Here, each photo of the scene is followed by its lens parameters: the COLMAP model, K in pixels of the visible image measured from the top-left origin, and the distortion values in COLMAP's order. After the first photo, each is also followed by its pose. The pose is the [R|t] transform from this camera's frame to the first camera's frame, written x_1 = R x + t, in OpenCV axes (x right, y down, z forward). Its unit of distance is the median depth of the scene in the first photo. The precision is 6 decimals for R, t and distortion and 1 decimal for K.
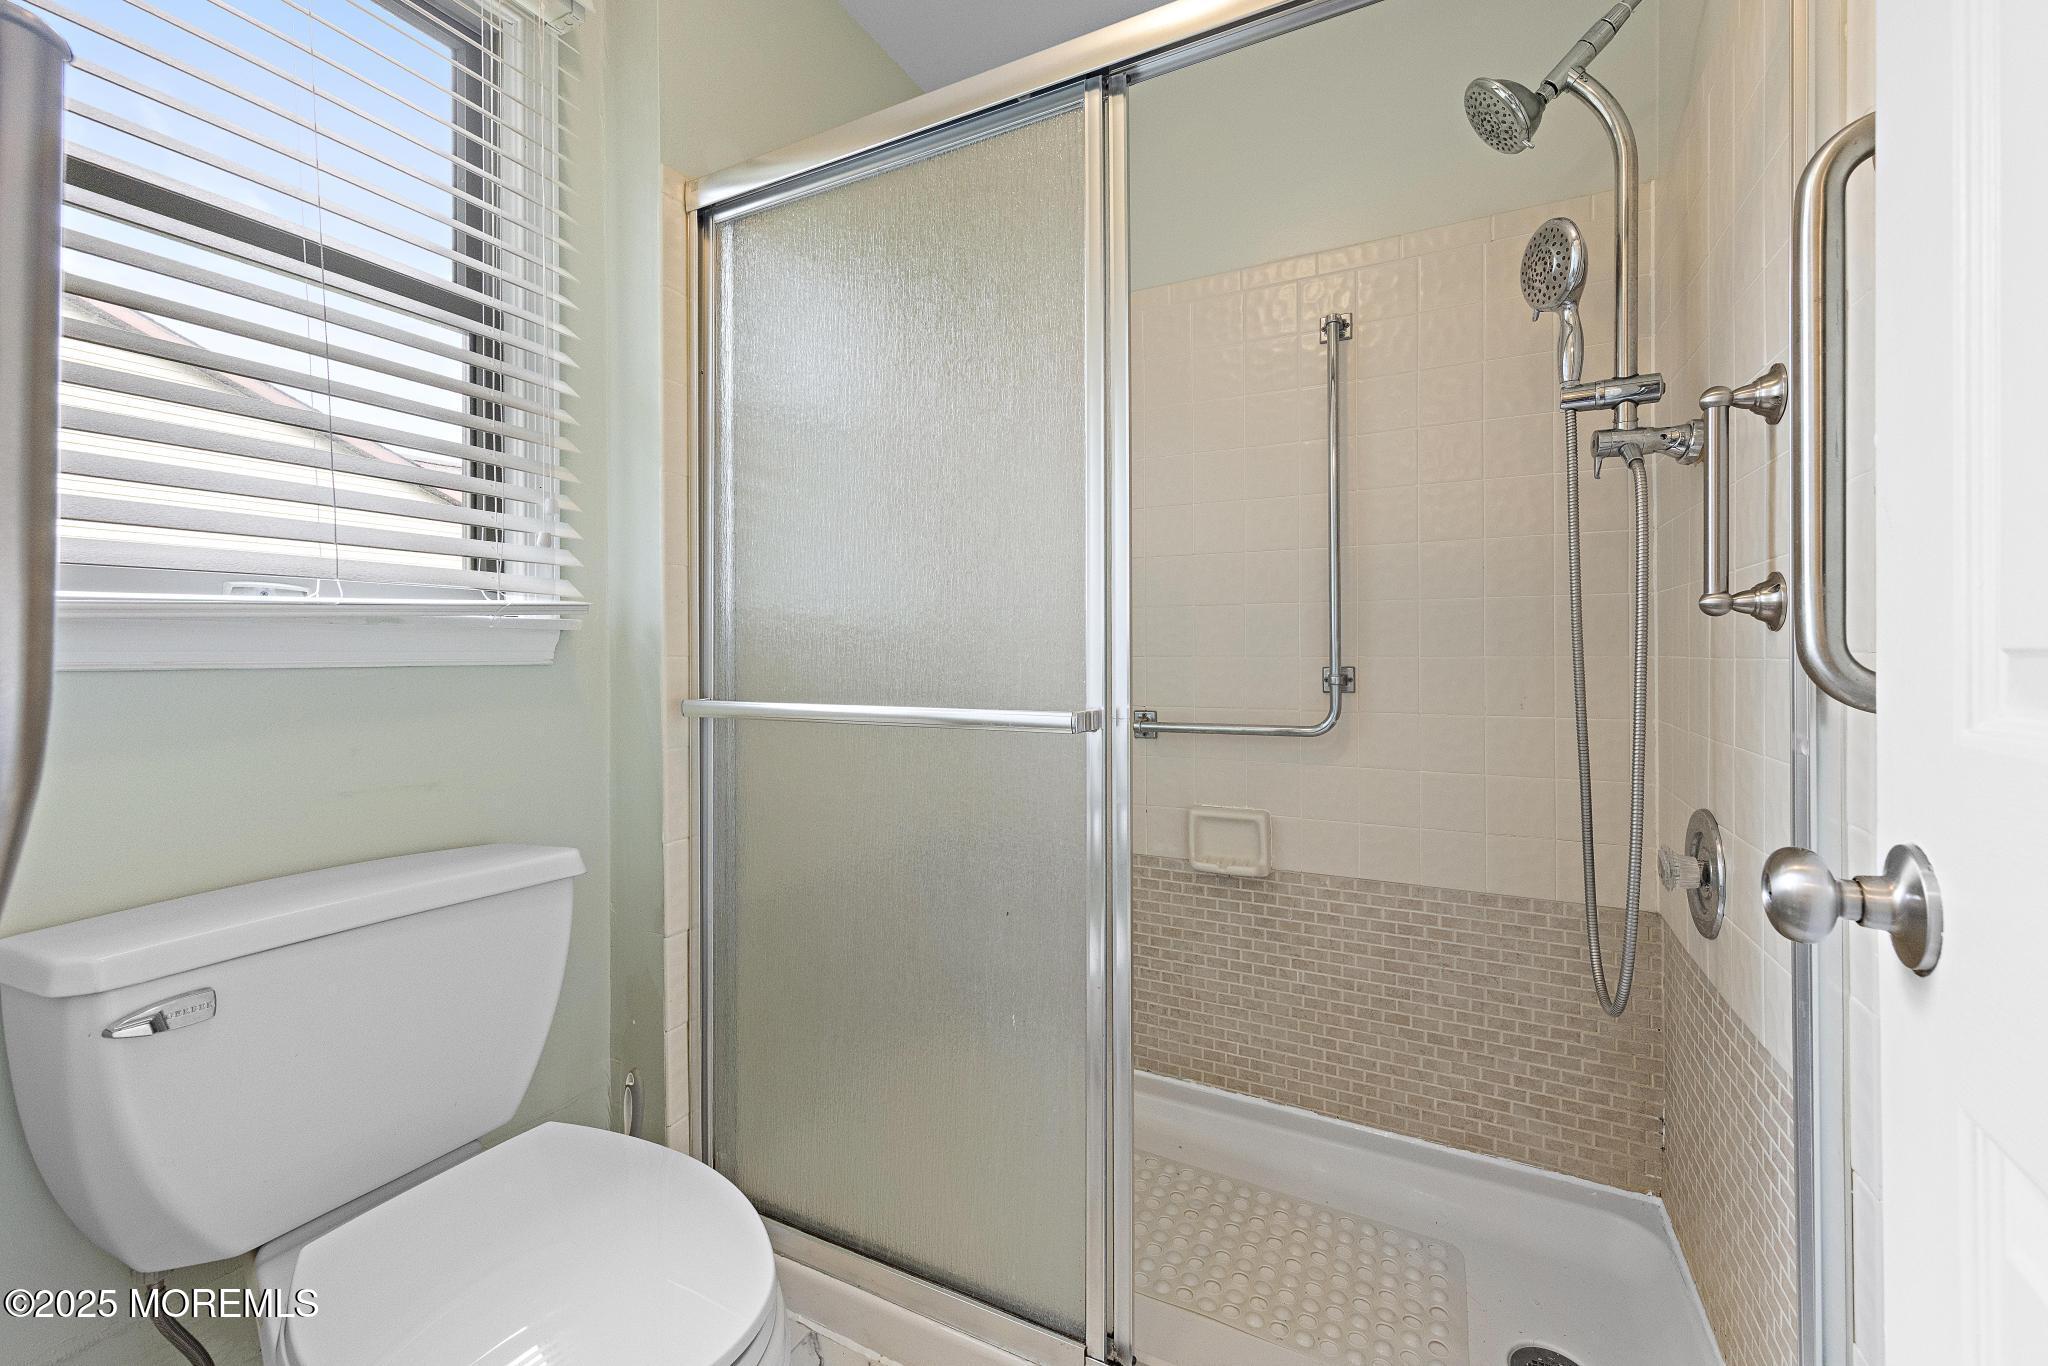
lens RADIAL K [[838.1, 0, 1017.2], [0, 838.1, 656.3], [0, 0, 1]] dist [-0.000947, -0.000069]
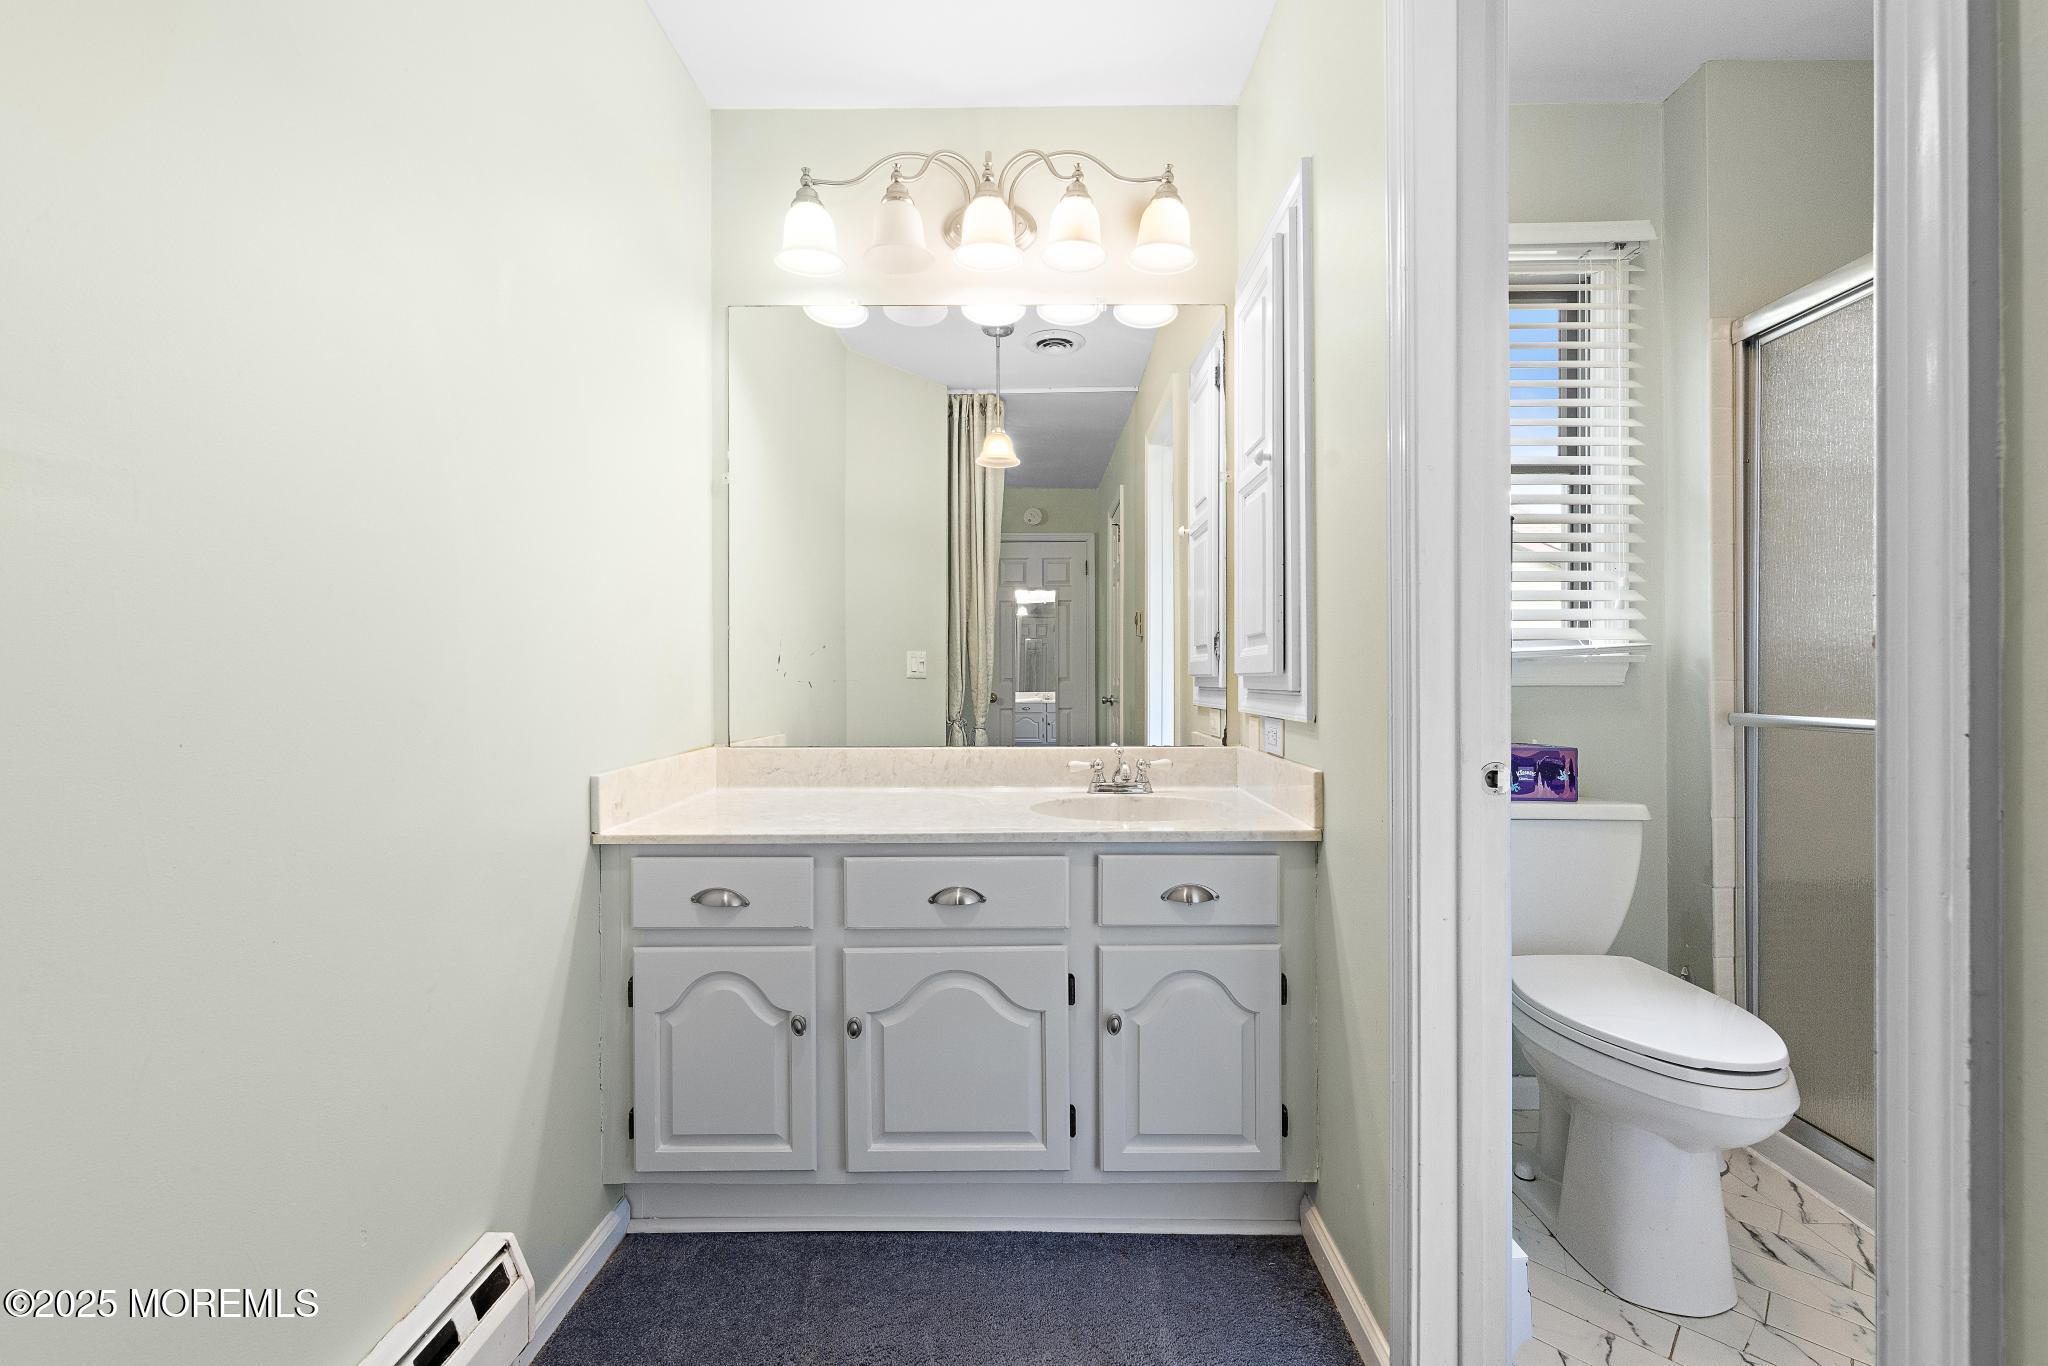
lens RADIAL K [[816.9, 0, 1024.0], [0, 816.9, 683.0], [0, 0, 1]] dist [-0.000255, -0.000170]
pose [[0.454034, 0.002819, -0.890980, 0.265351], [0.003066, 0.999984, 0.004726, -0.004909], [0.890979, -0.004877, 0.454019, -0.628419]]
